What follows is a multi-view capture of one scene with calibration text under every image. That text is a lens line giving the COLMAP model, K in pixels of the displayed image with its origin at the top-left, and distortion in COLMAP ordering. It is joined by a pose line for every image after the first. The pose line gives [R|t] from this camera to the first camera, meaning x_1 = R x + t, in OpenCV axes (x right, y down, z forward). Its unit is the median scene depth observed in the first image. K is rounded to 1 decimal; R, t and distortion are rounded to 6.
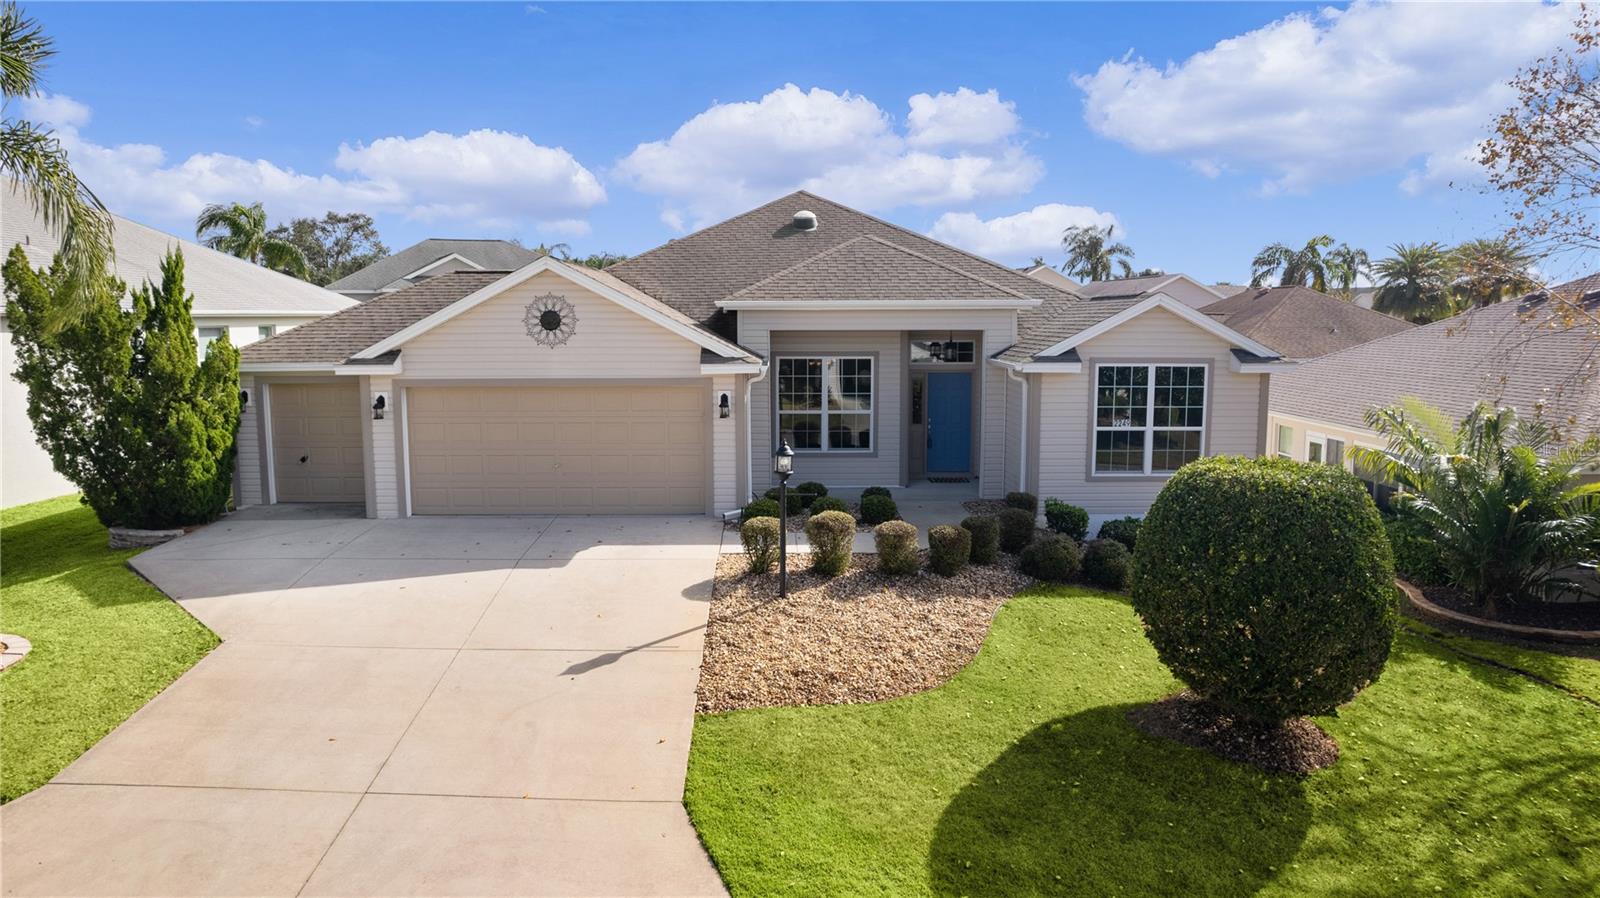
lens RADIAL K [[1033.4, 0, 797.9], [0, 1033.4, 440.2], [0, 0, 1]] dist [-0.070165, 0.061762]
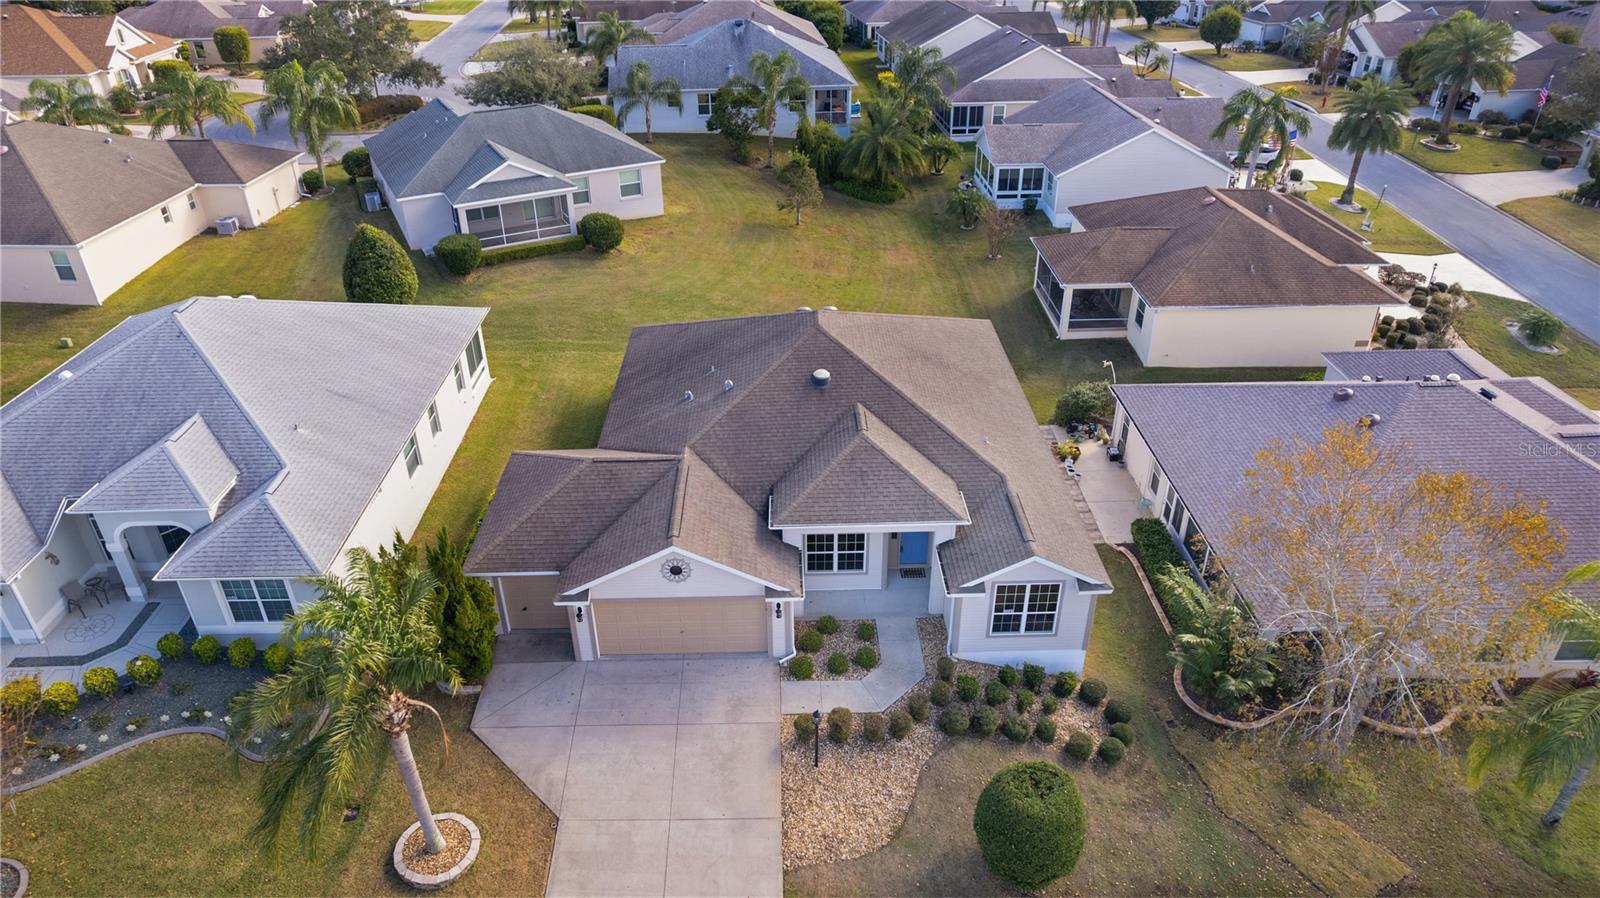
lens RADIAL K [[1021.7, 0, 798.6], [0, 1021.7, 442.4], [0, 0, 1]] dist [-0.070214, 0.063440]
pose [[0.999970, -0.007512, -0.001697, -0.033162], [0.007573, 0.919081, 0.393996, -0.975291], [-0.001400, -0.393997, 0.919111, -0.467577]]
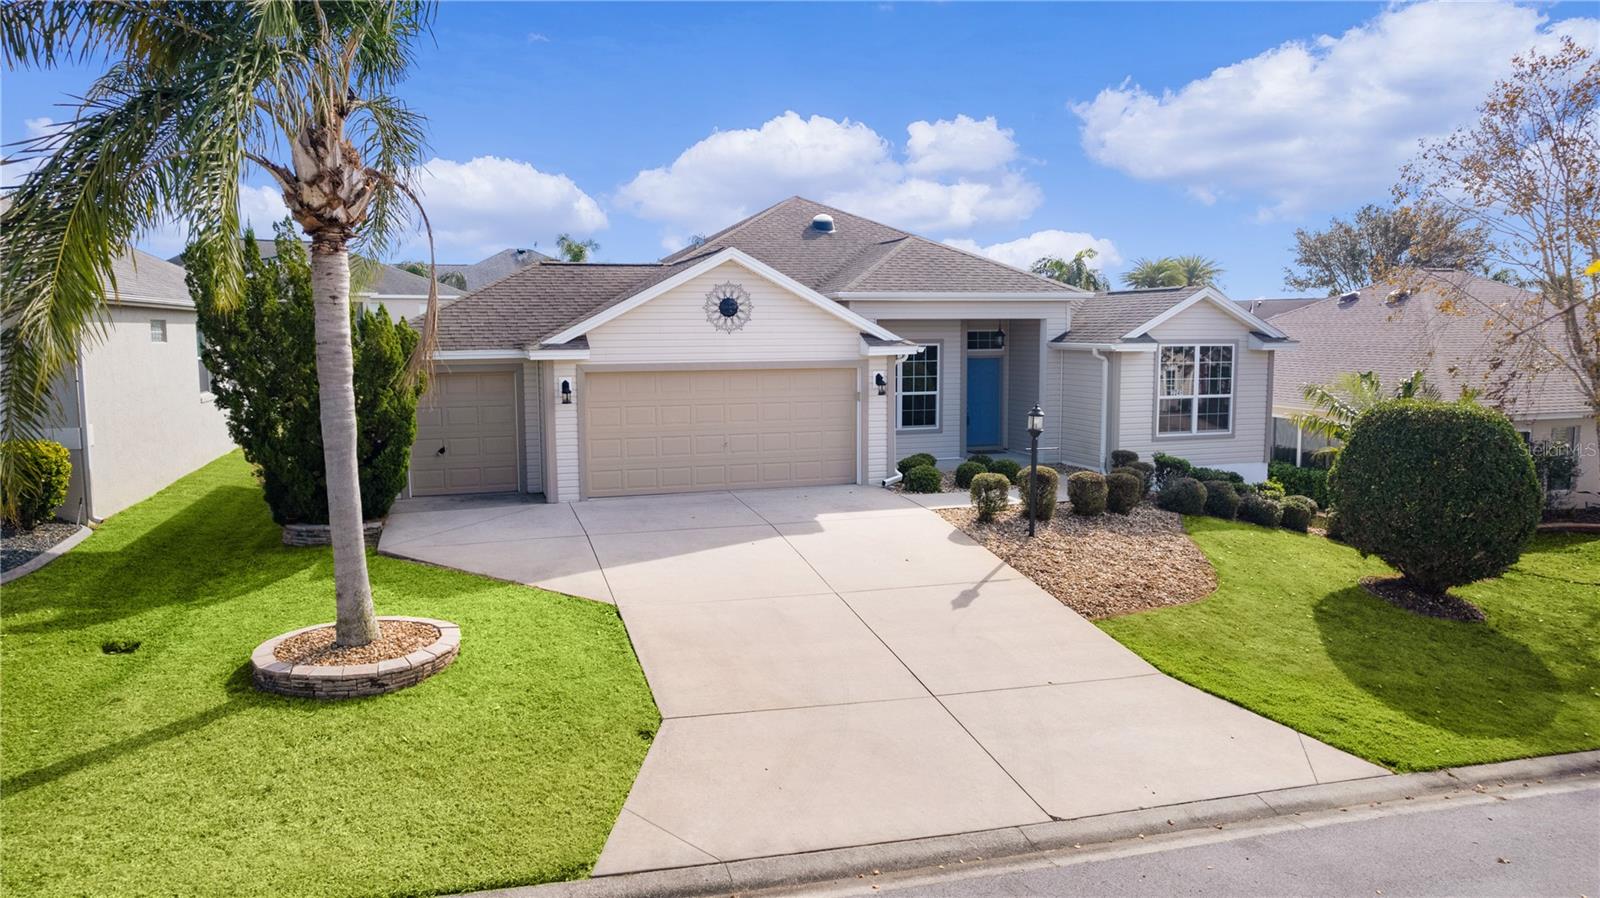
lens RADIAL K [[1033.4, 0, 797.9], [0, 1033.4, 440.2], [0, 0, 1]] dist [-0.070165, 0.061762]
pose [[0.957245, -0.035563, 0.287085, -0.484350], [0.038851, 0.999228, -0.005764, 0.030433], [-0.286659, 0.016671, 0.957888, -0.044751]]
